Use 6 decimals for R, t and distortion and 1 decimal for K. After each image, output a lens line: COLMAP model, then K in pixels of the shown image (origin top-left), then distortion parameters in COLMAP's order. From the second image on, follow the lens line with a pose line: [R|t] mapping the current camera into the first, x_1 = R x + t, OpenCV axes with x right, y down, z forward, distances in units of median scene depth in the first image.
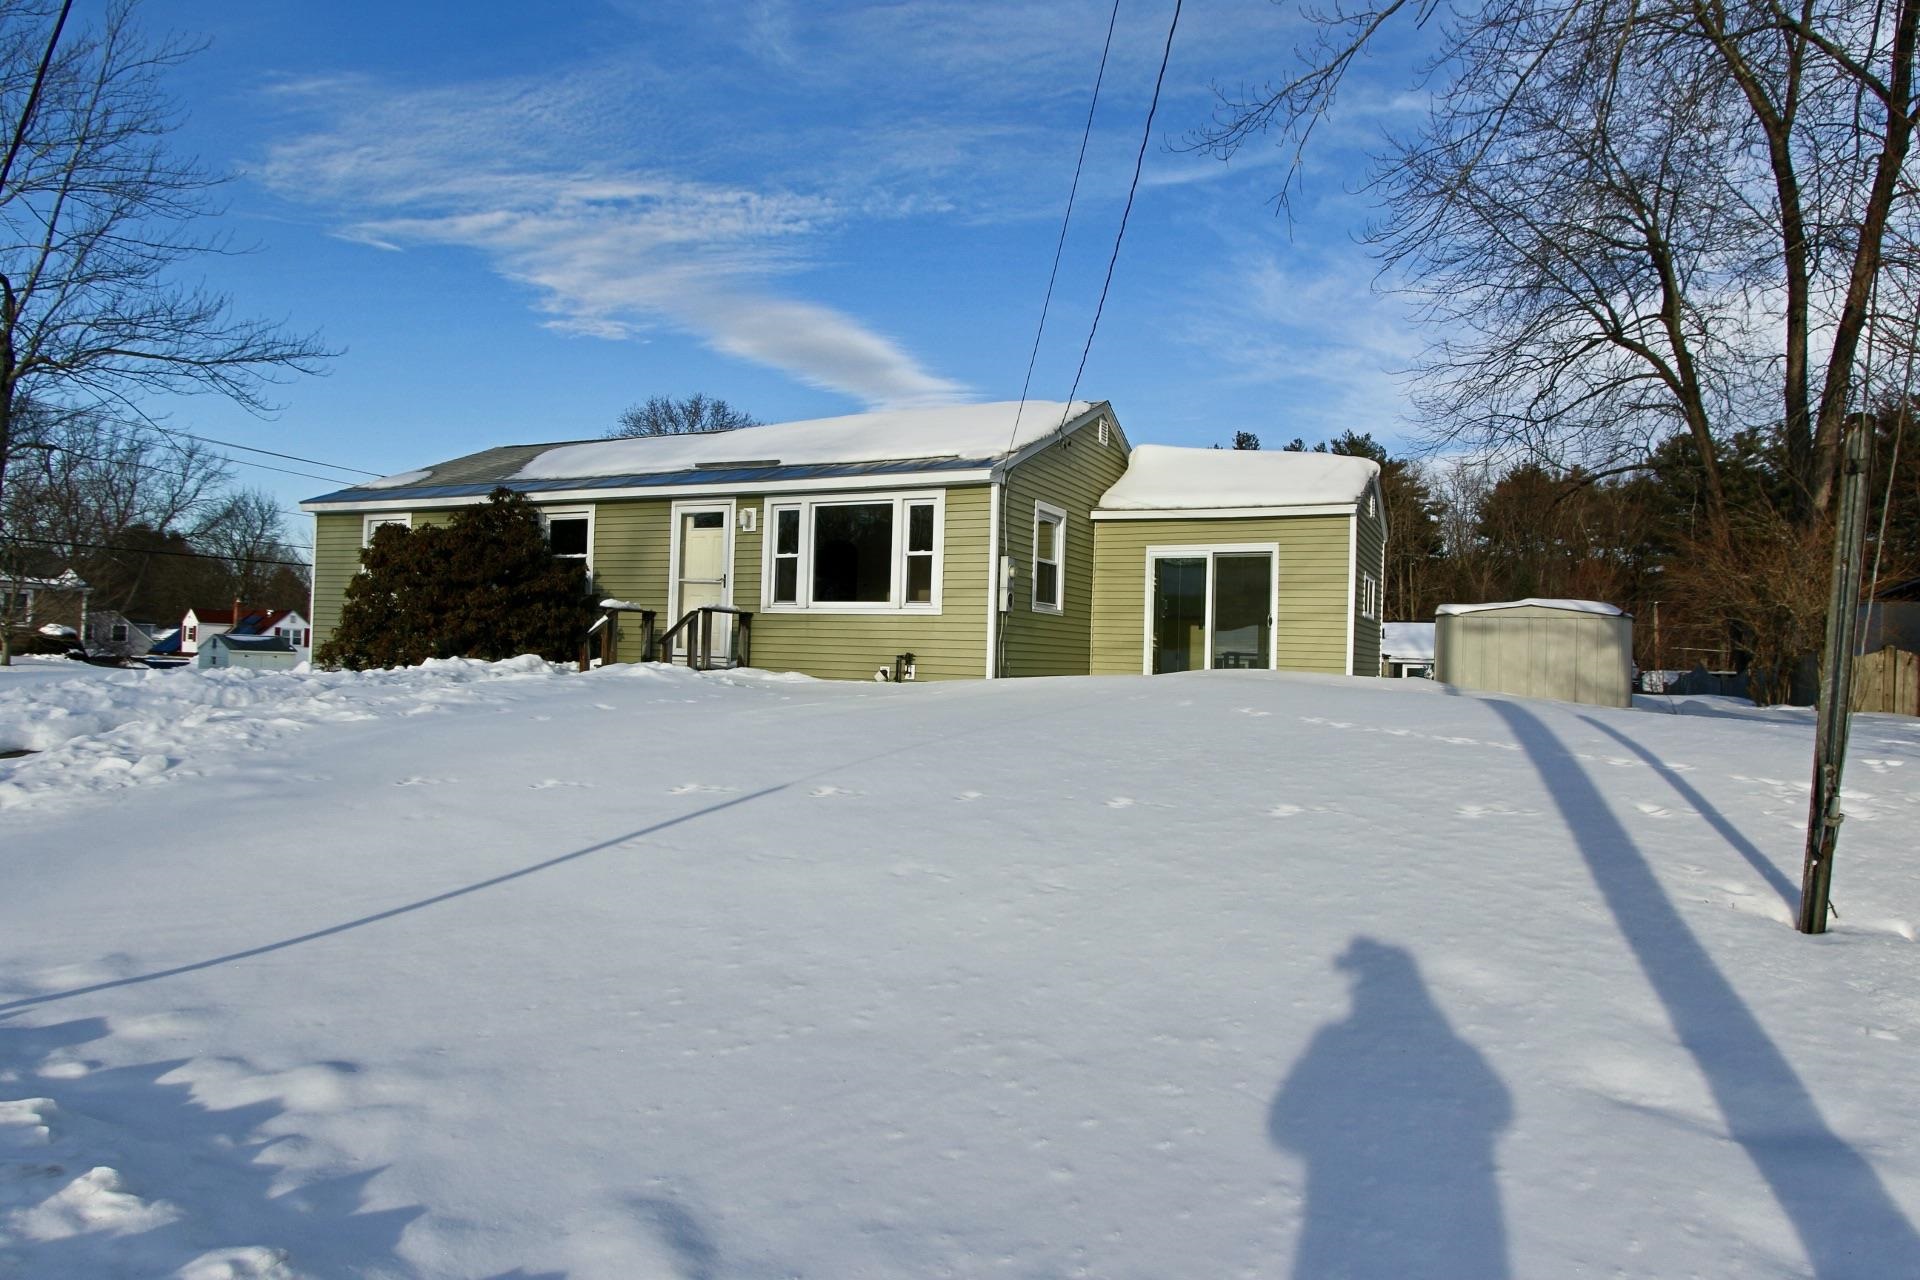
lens RADIAL K [[1154.6, 0, 964.3], [0, 1154.6, 631.3], [0, 0, 1]] dist [-0.030275, 0.007360]
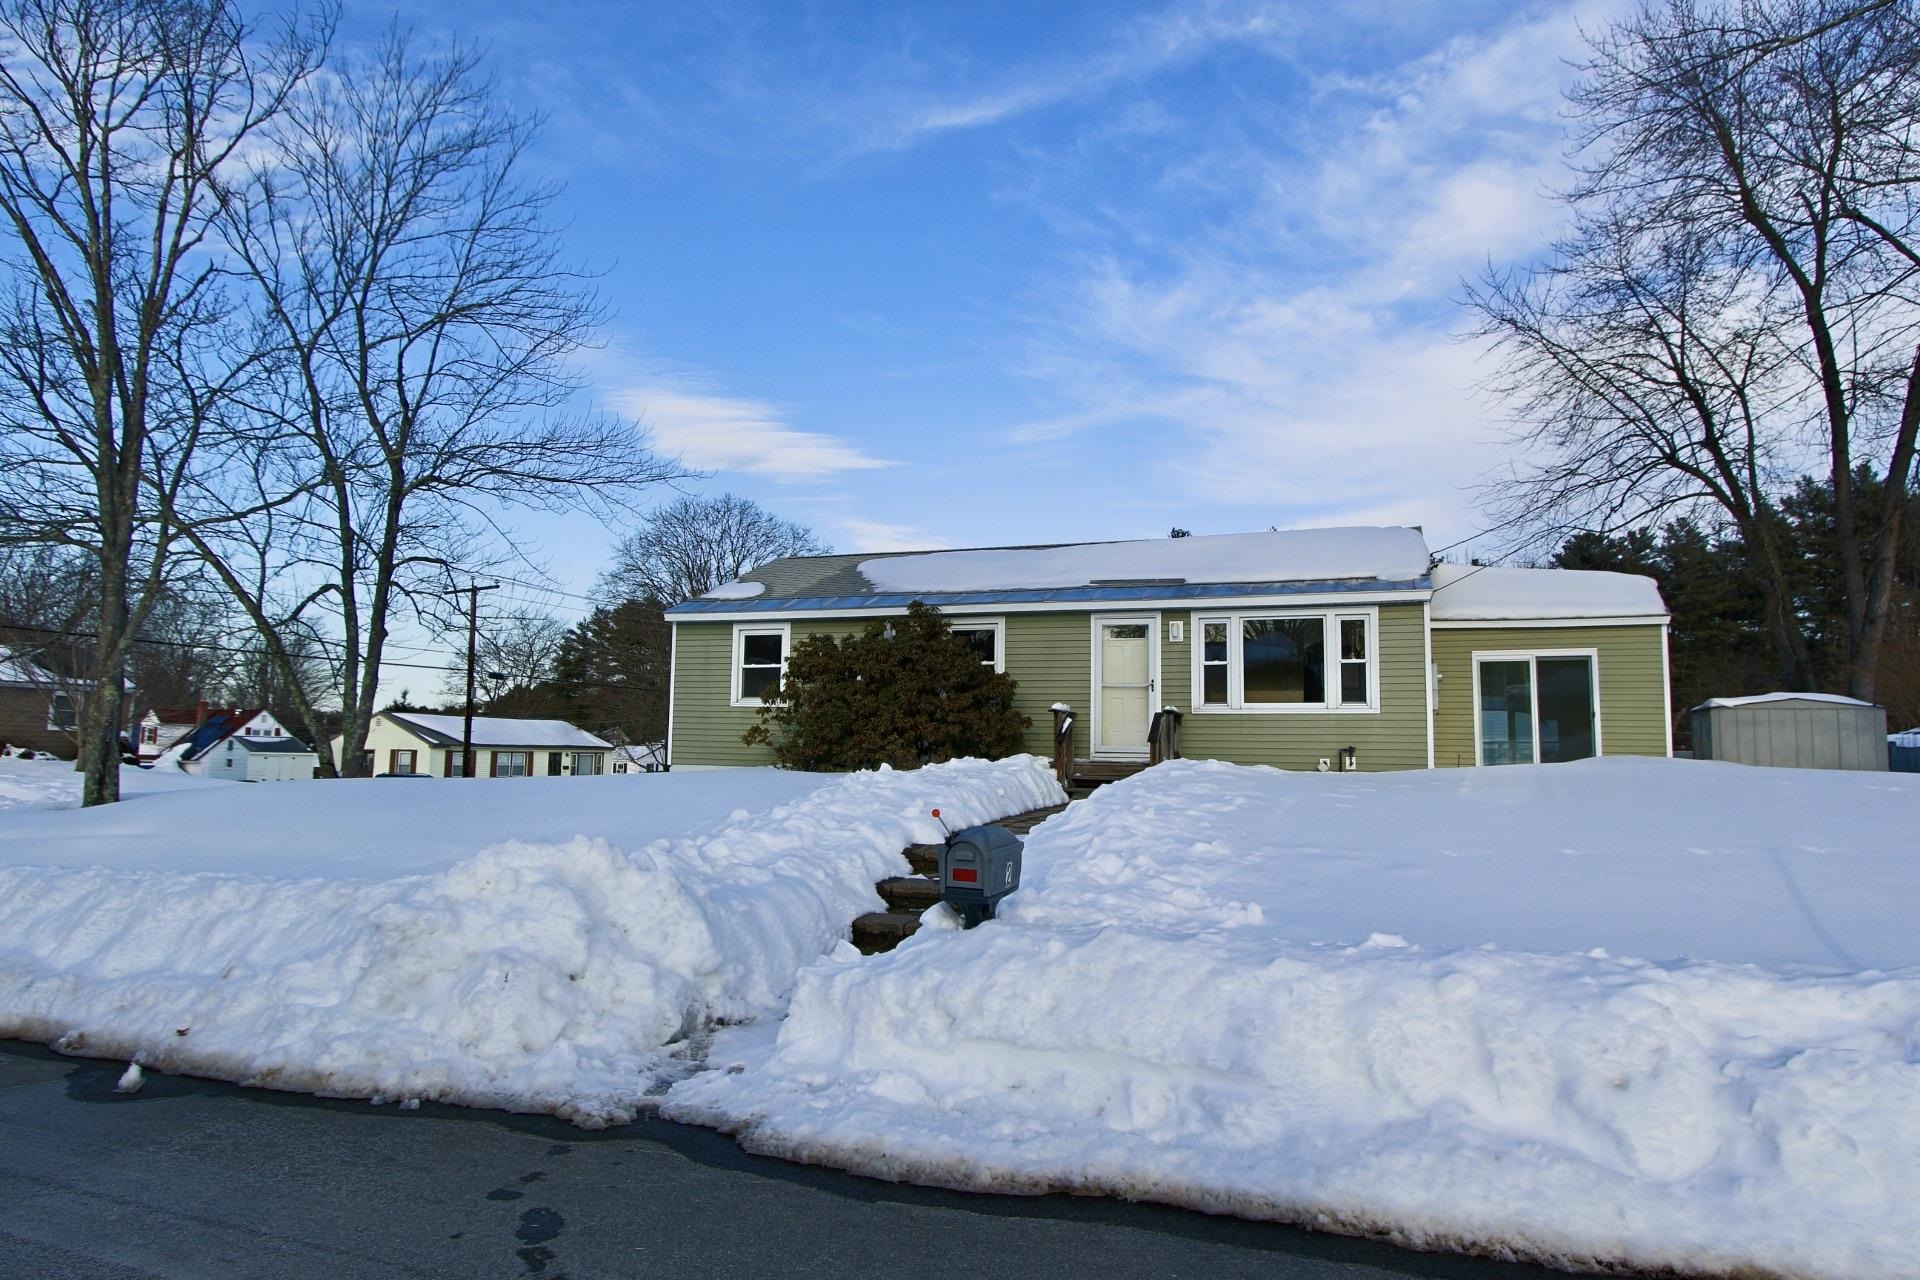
lens RADIAL K [[1154.6, 0, 959.9], [0, 1154.6, 642.4], [0, 0, 1]] dist [-0.030275, 0.007360]
pose [[0.995092, -0.005251, 0.098816, -0.512334], [0.012042, 0.997595, -0.068256, -0.010832], [-0.098220, 0.069111, 0.992762, -0.110740]]
